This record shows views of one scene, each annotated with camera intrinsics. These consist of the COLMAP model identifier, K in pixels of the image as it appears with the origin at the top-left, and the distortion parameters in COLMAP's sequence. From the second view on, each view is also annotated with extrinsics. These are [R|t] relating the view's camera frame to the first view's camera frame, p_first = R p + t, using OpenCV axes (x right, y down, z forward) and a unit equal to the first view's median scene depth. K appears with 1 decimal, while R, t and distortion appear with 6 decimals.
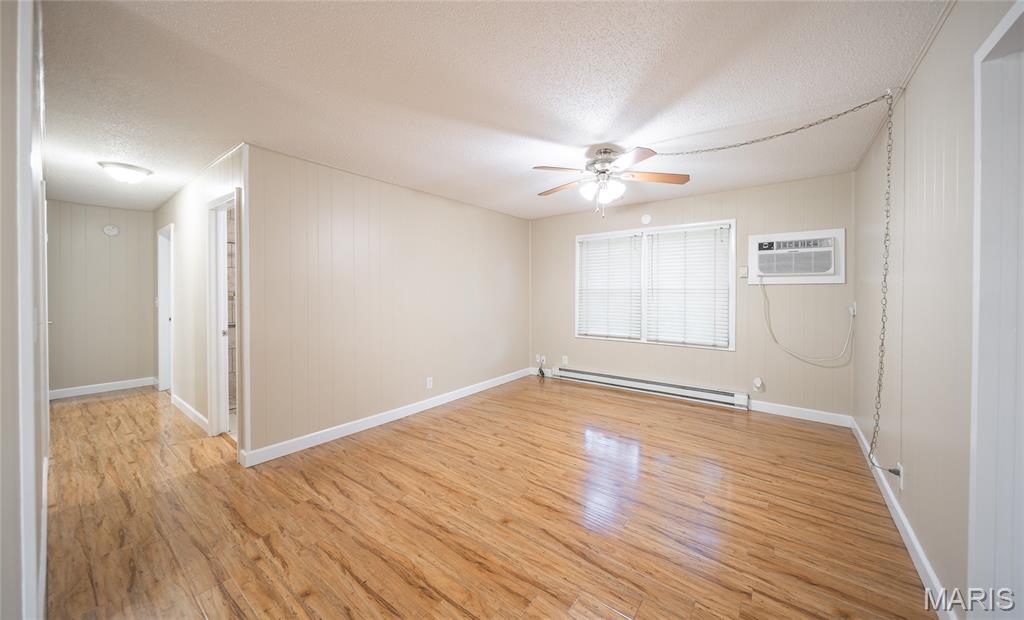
lens RADIAL K [[358.2, 0, 506.7], [0, 358.2, 293.8], [0, 0, 1]] dist [0.002513, 0.000203]
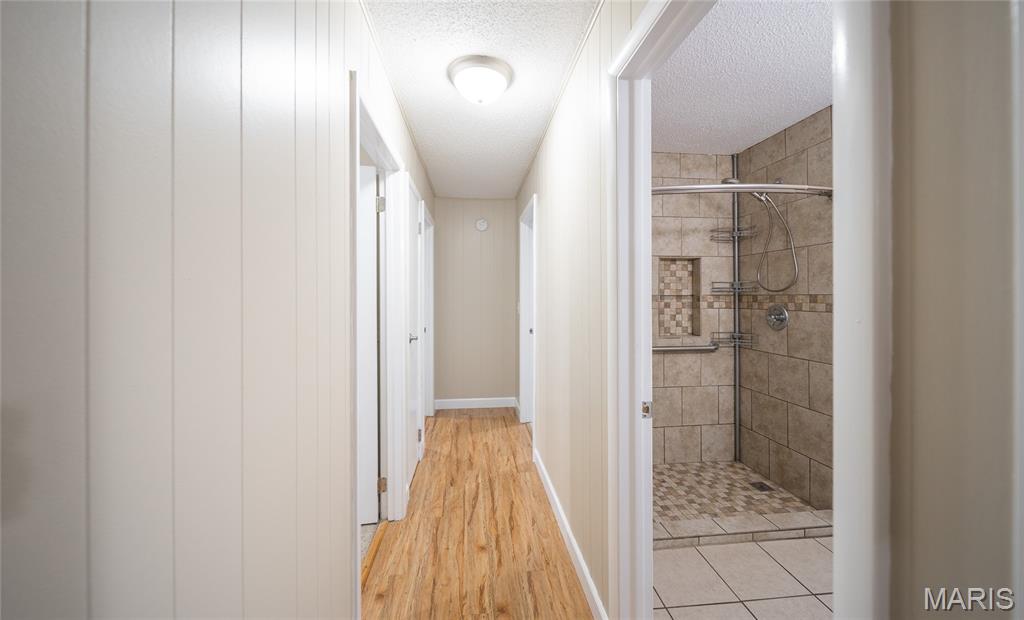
lens RADIAL K [[358.2, 0, 504.6], [0, 358.2, 292.0], [0, 0, 1]] dist [0.002513, 0.000203]
pose [[0.686350, -0.002180, -0.727268, -0.440501], [-0.004840, 0.999960, -0.007566, -0.006261], [0.727255, 0.008713, 0.686312, 0.455111]]
